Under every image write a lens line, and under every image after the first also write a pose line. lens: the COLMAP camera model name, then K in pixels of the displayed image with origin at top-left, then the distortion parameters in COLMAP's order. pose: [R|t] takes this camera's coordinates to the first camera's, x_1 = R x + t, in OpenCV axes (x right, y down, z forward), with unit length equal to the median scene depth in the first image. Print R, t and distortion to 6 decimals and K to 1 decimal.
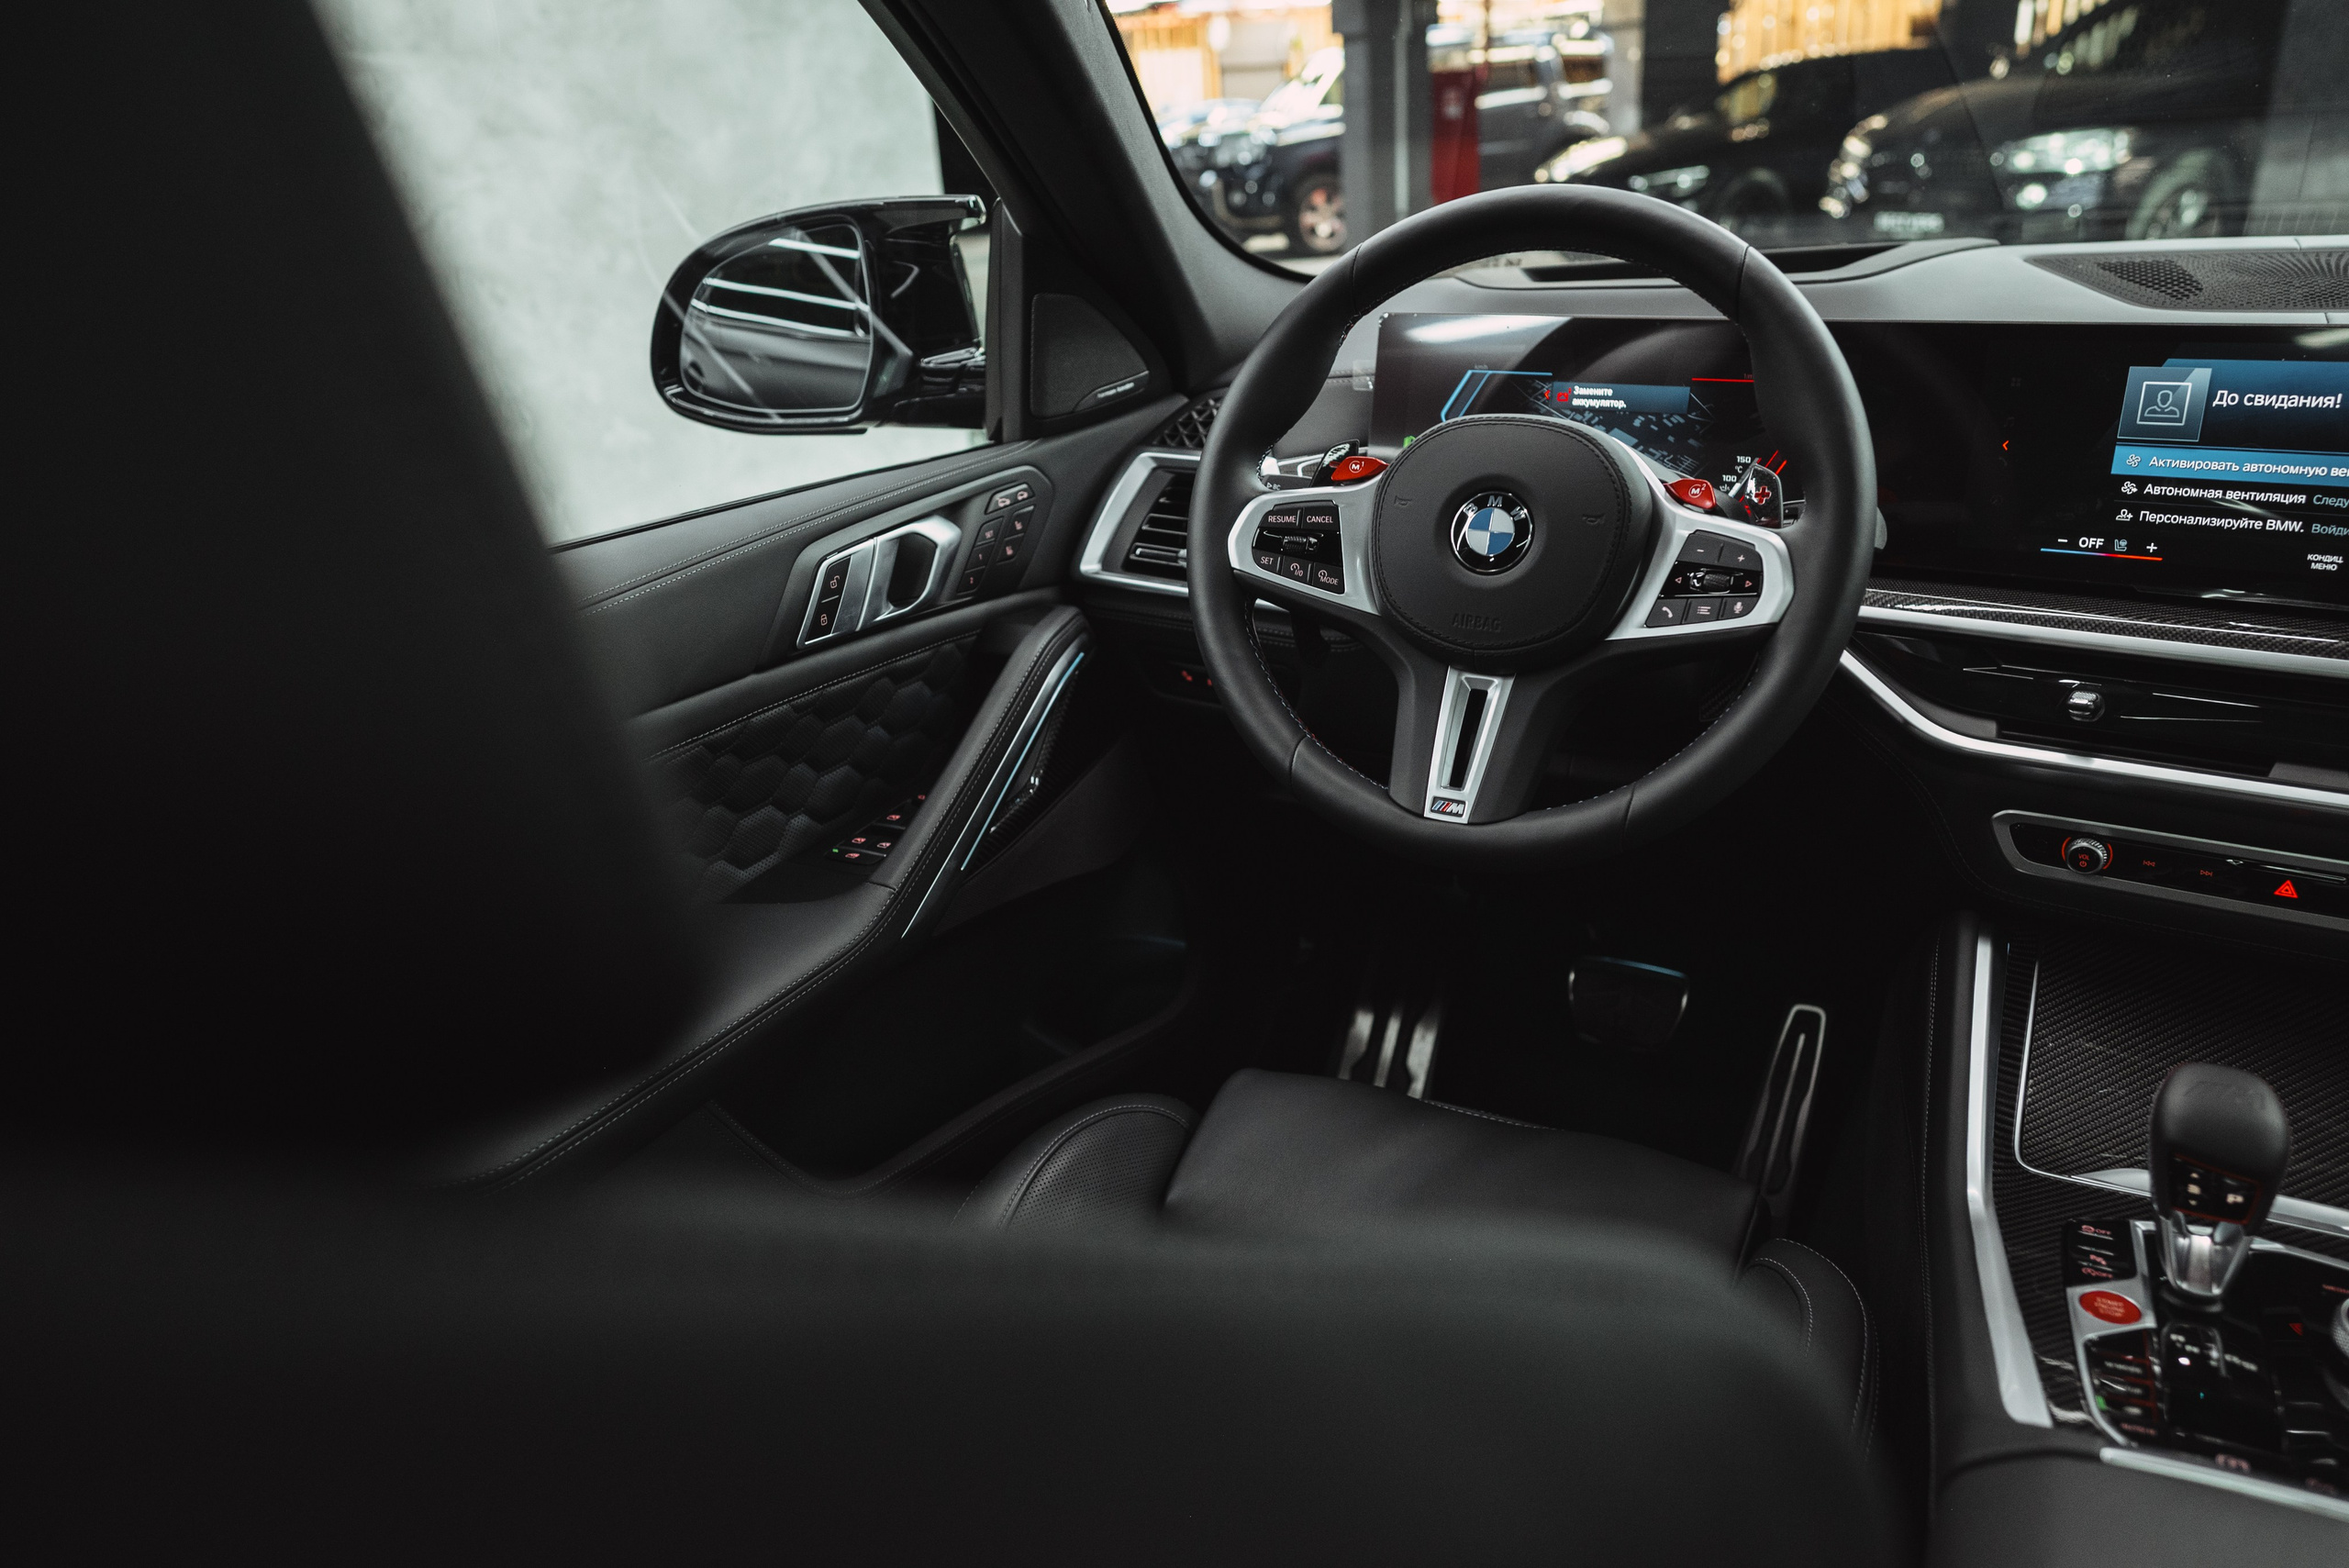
lens RADIAL K [[1570.1, 0, 1174.5], [0, 1570.1, 784.0], [0, 0, 1]] dist [-0.000277, -0.000961]
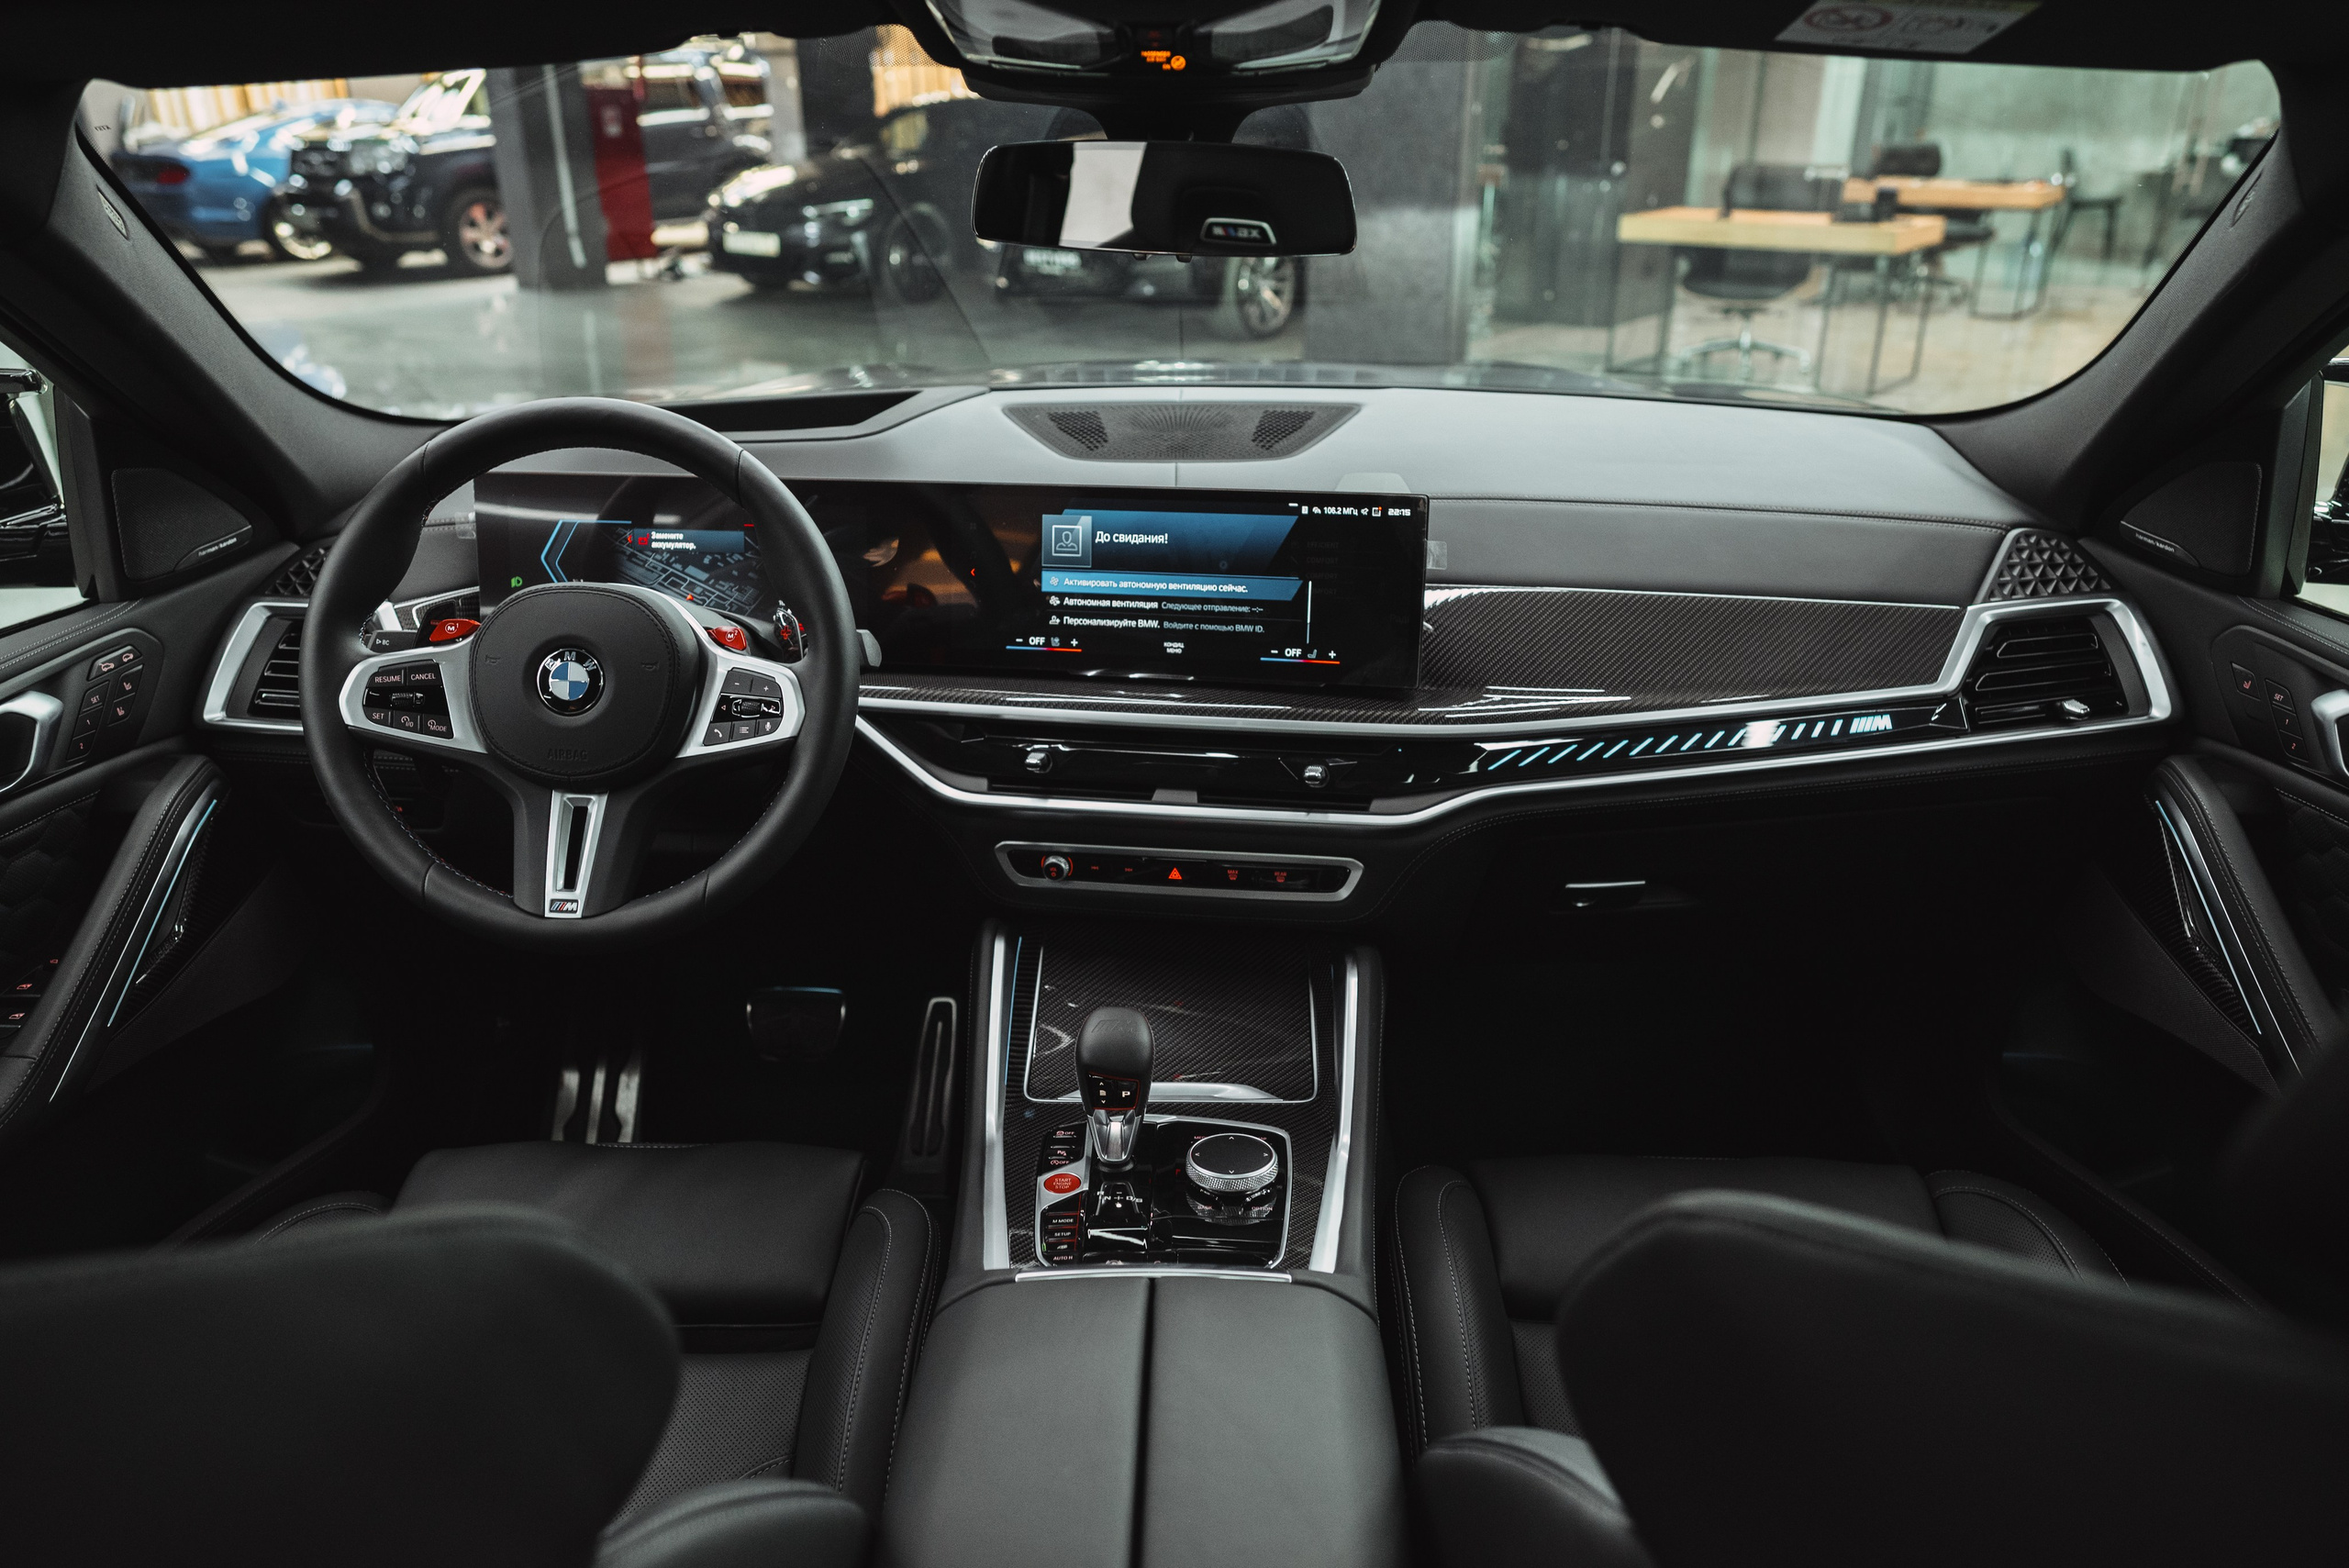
lens RADIAL K [[1602.1, 0, 1170.1], [0, 1602.1, 796.0], [0, 0, 1]] dist [0.000507, 0.001337]
pose [[0.894668, -0.126511, 0.428443, 0.068172], [0.125281, 0.991631, 0.031200, -0.047940], [-0.428805, 0.025762, 0.903030, -0.319897]]
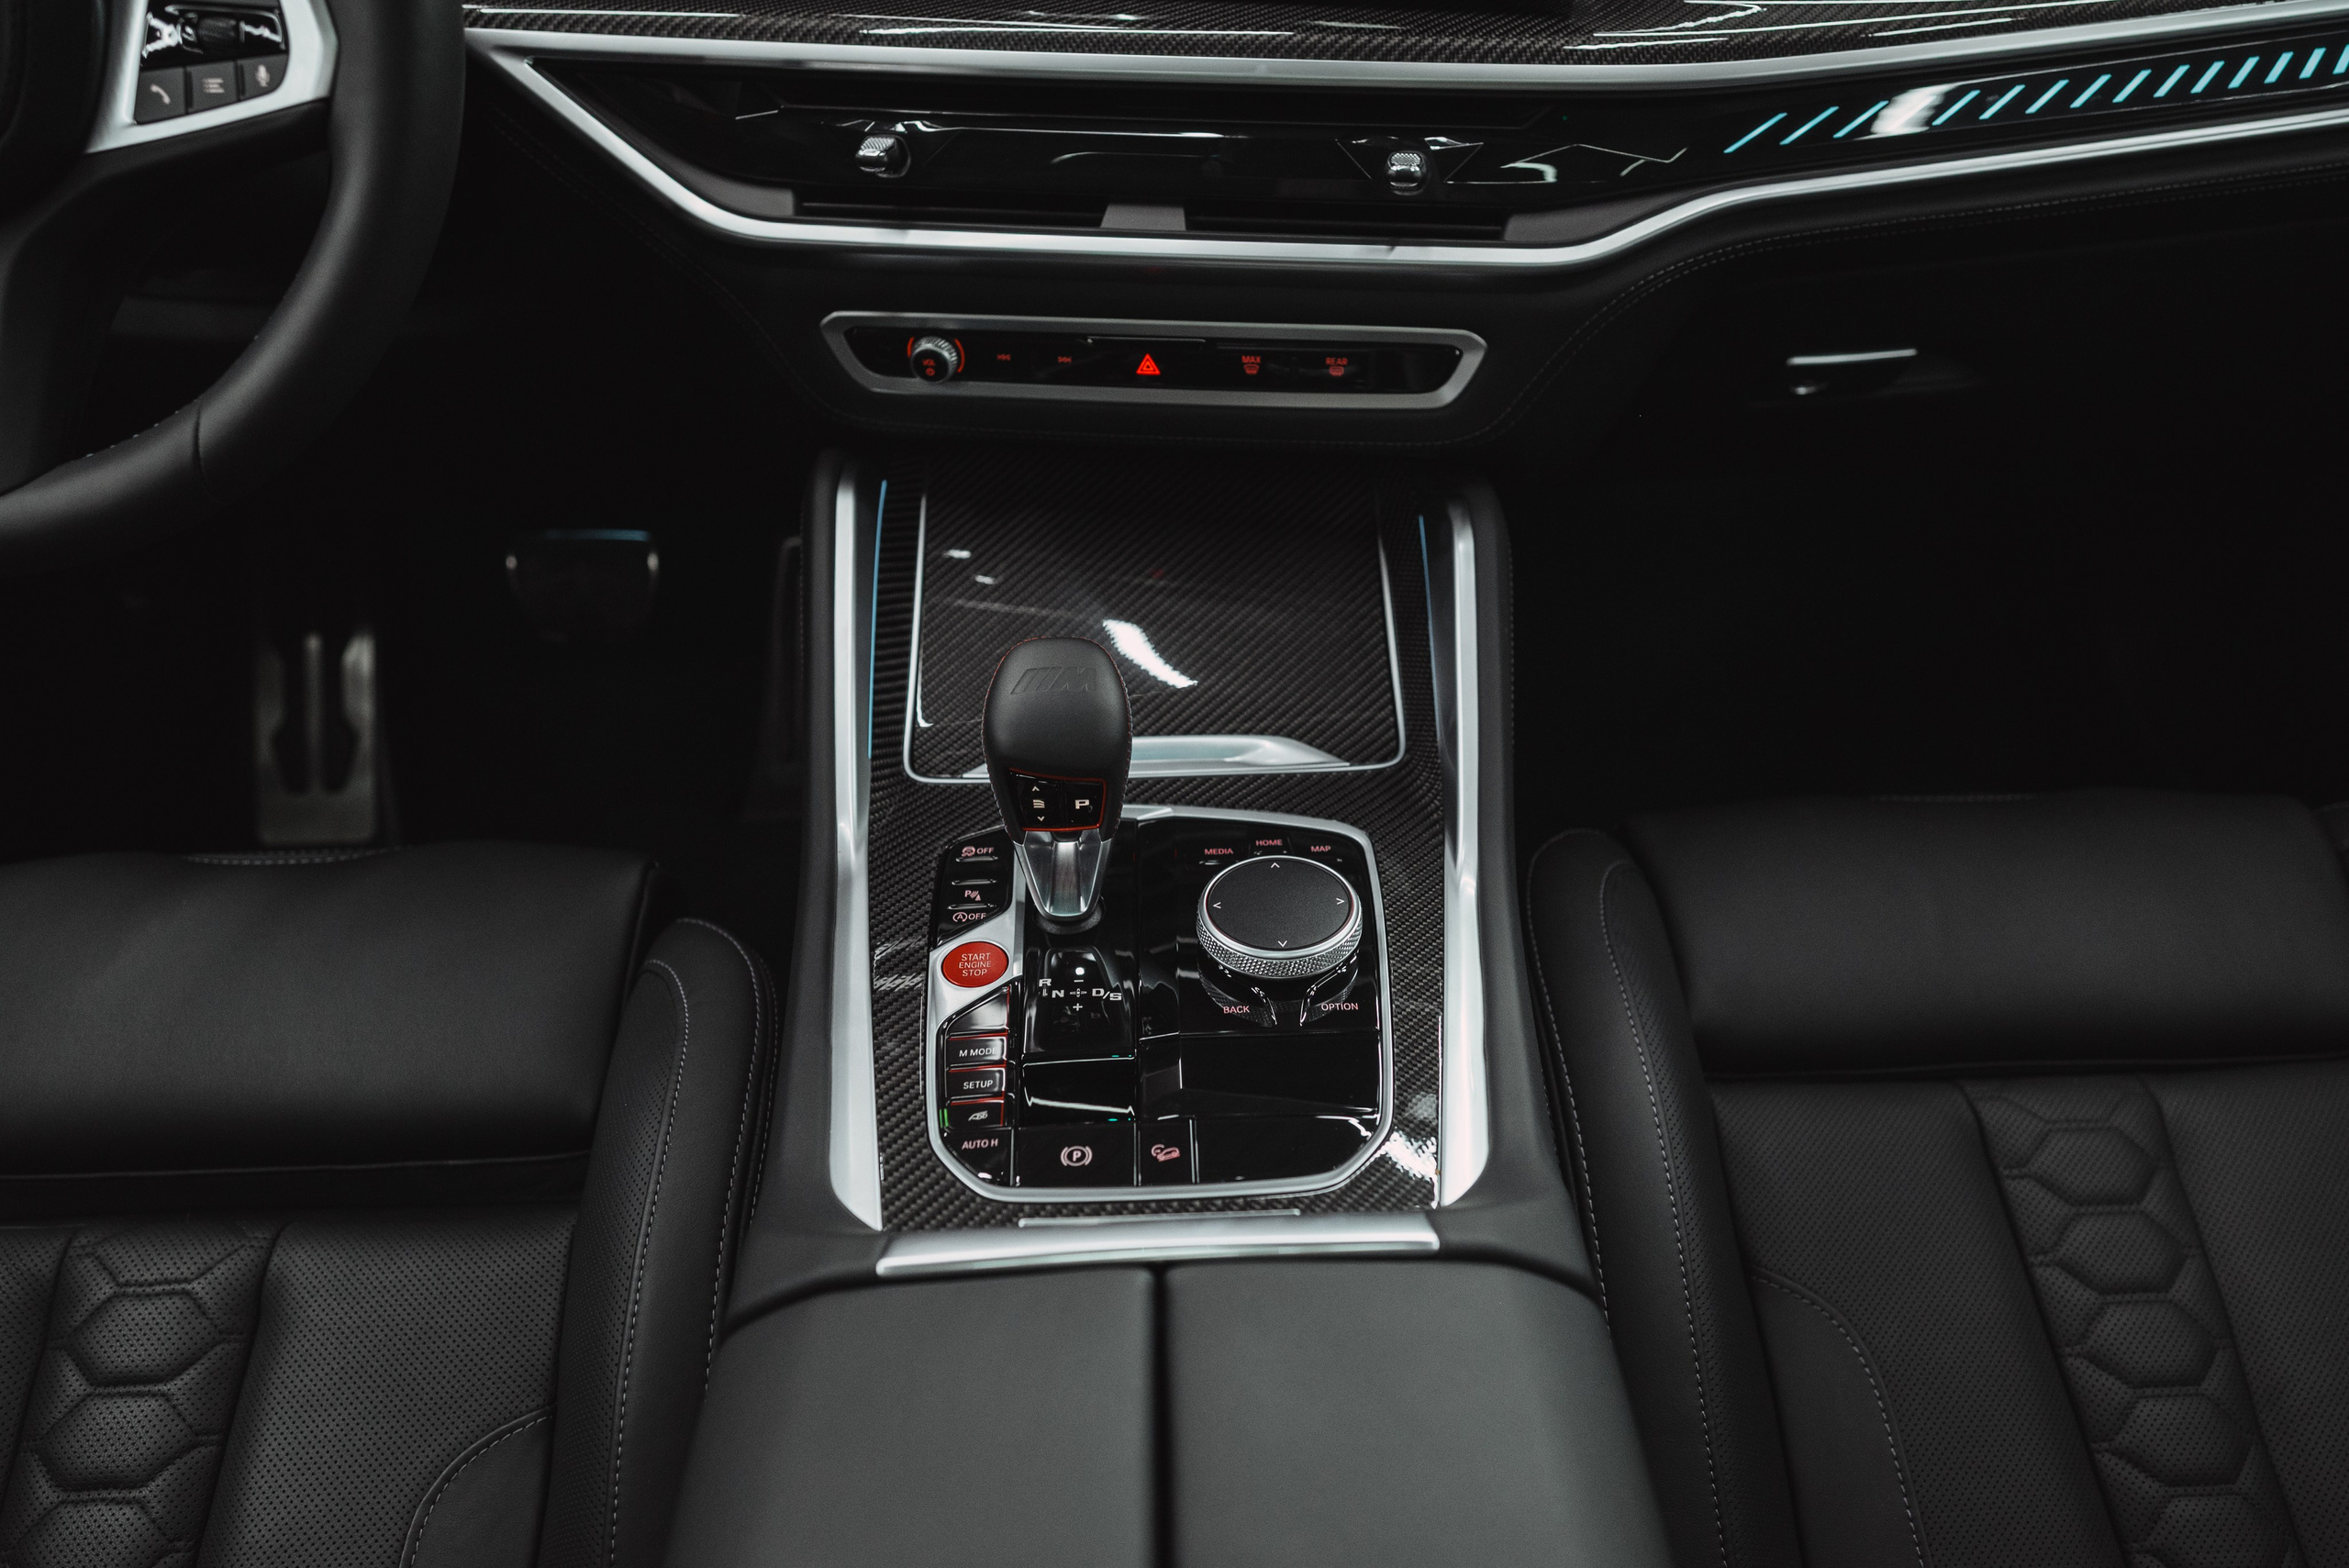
lens RADIAL K [[1624.8, 0, 1212.6], [0, 1624.8, 789.7], [0, 0, 1]] dist [0.002962, -0.000494]
pose [[0.861837, -0.297947, 0.410444, 0.297240], [0.142956, 0.919151, 0.367049, -0.033126], [-0.486622, -0.257661, 0.834752, 0.200360]]
